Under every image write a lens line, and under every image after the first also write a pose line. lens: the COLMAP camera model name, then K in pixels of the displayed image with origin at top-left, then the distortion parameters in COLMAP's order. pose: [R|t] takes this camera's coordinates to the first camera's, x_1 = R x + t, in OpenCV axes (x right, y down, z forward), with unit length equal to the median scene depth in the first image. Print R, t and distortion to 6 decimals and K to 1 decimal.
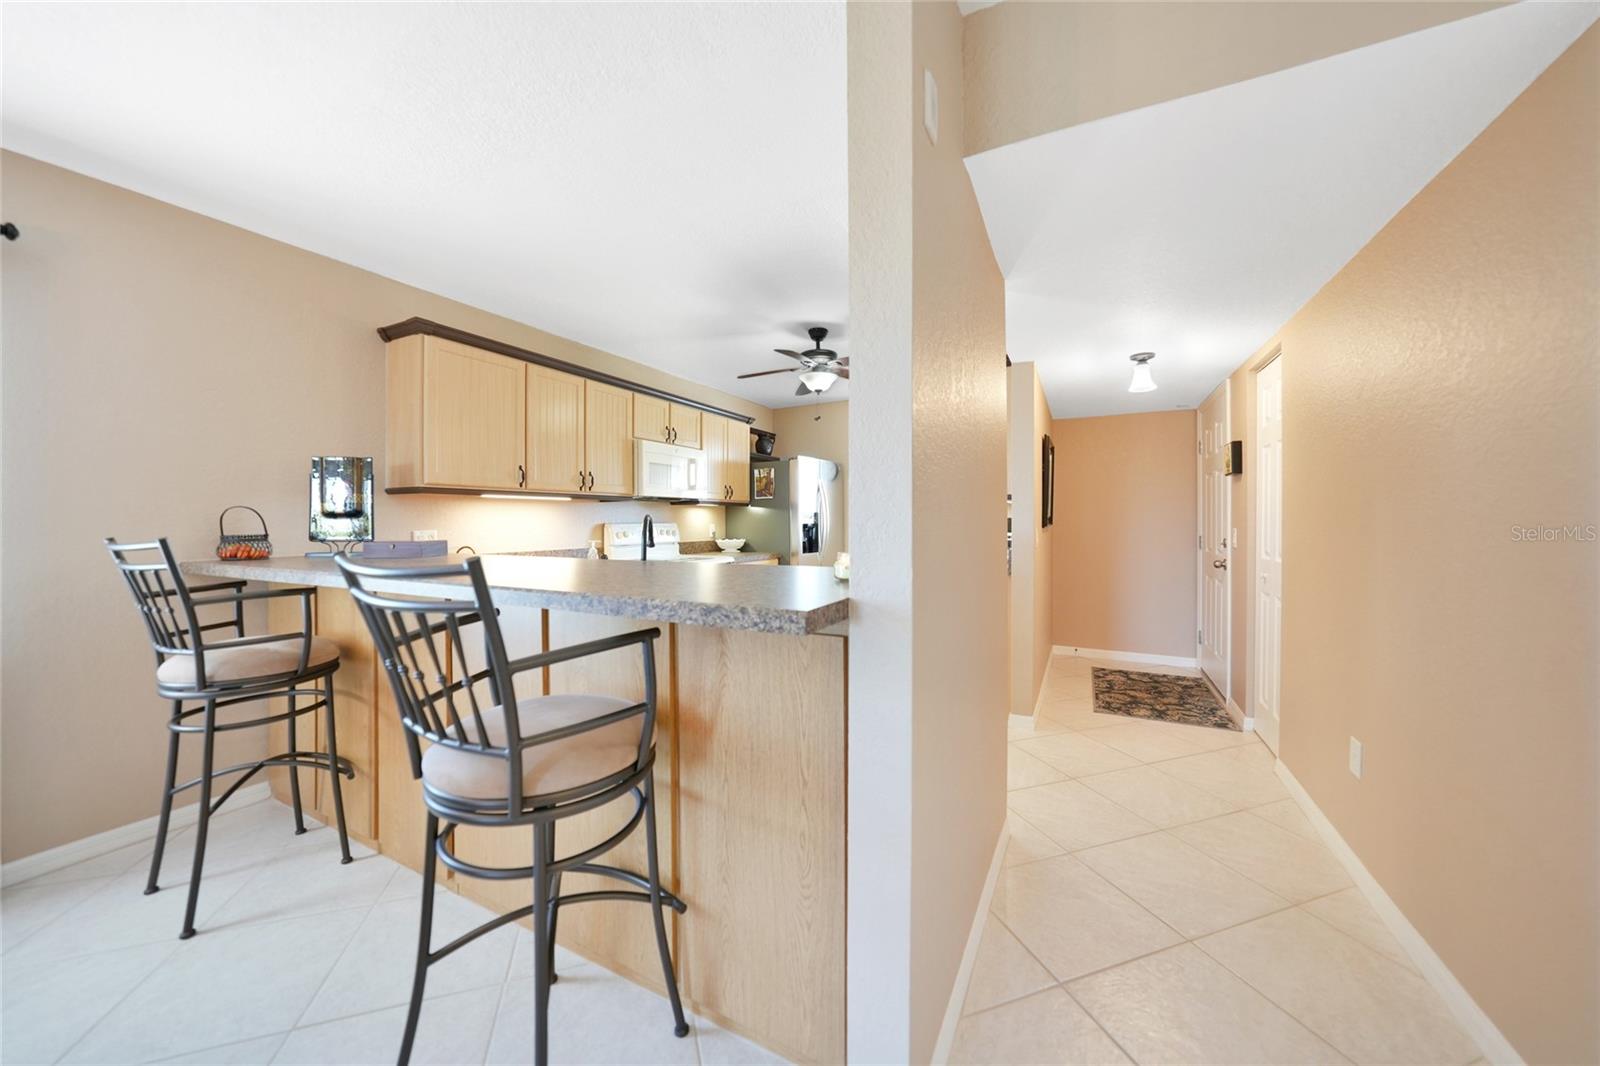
lens RADIAL K [[564.0, 0, 801.3], [0, 564.0, 520.1], [0, 0, 1]] dist [-0.018176, 0.002599]
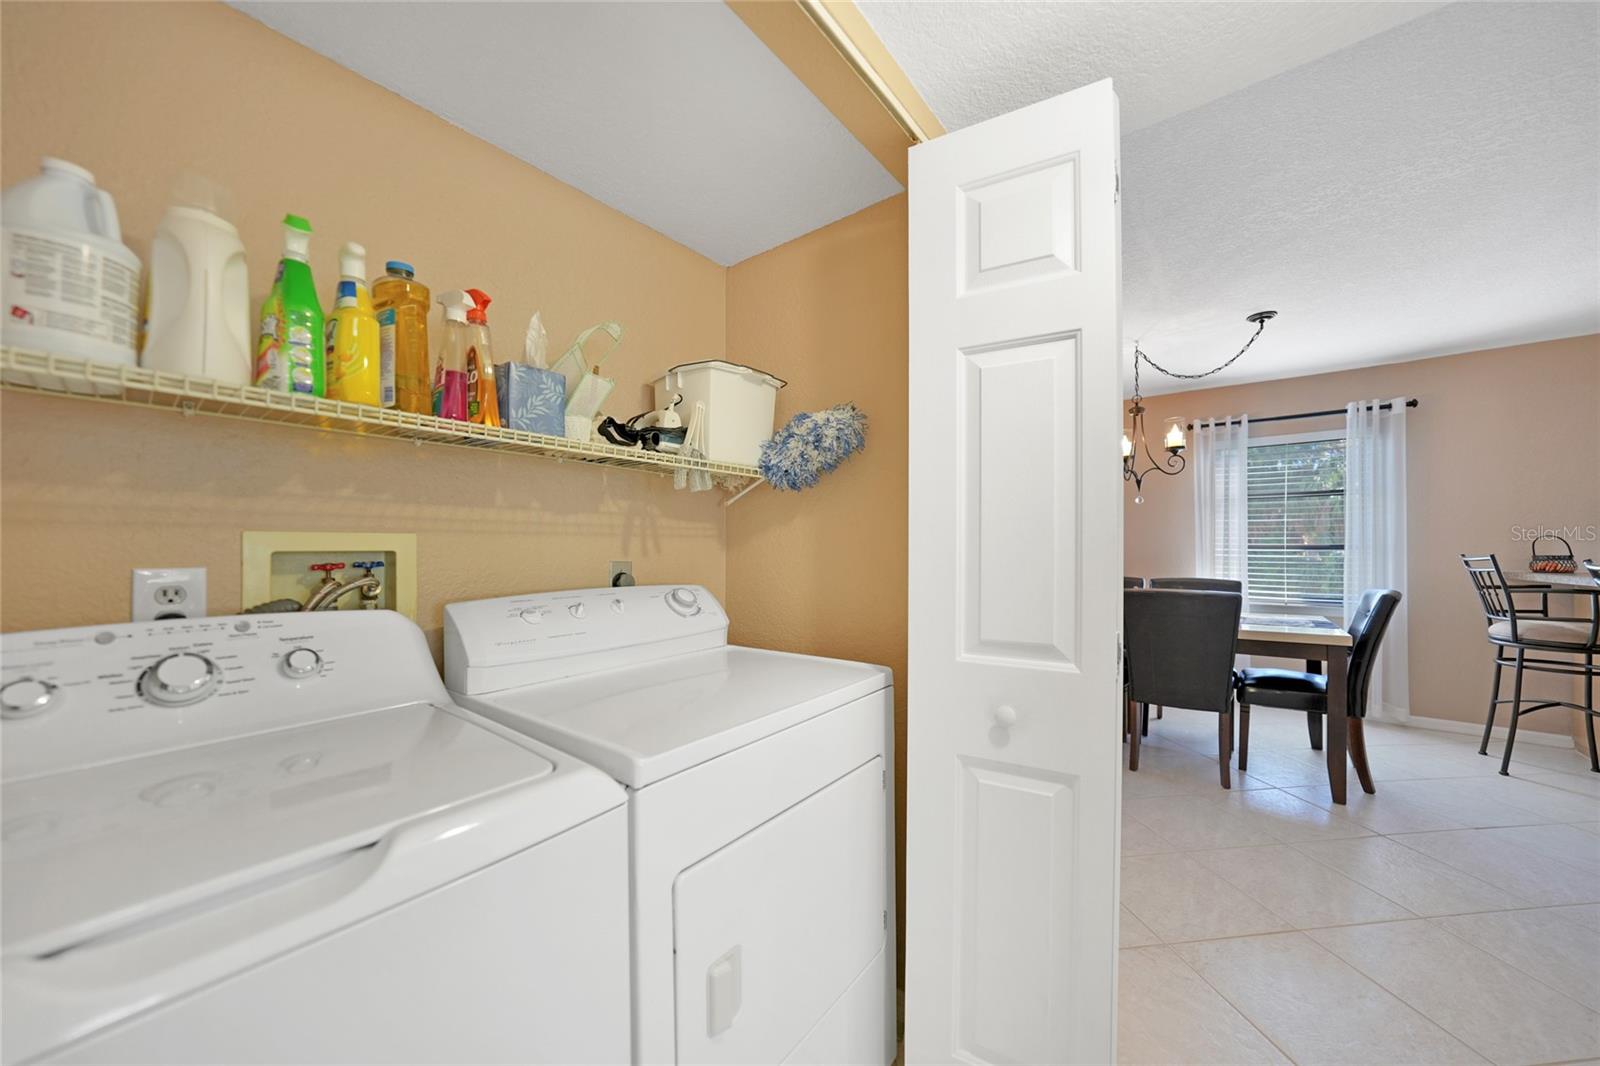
lens RADIAL K [[564.0, 0, 798.8], [0, 564.0, 540.0], [0, 0, 1]] dist [-0.018176, 0.002599]
pose [[-0.186153, -0.010277, -0.982467, 0.968702], [-0.010051, 0.999913, -0.008555, 0.024404], [0.982469, 0.008282, -0.186240, -0.831680]]
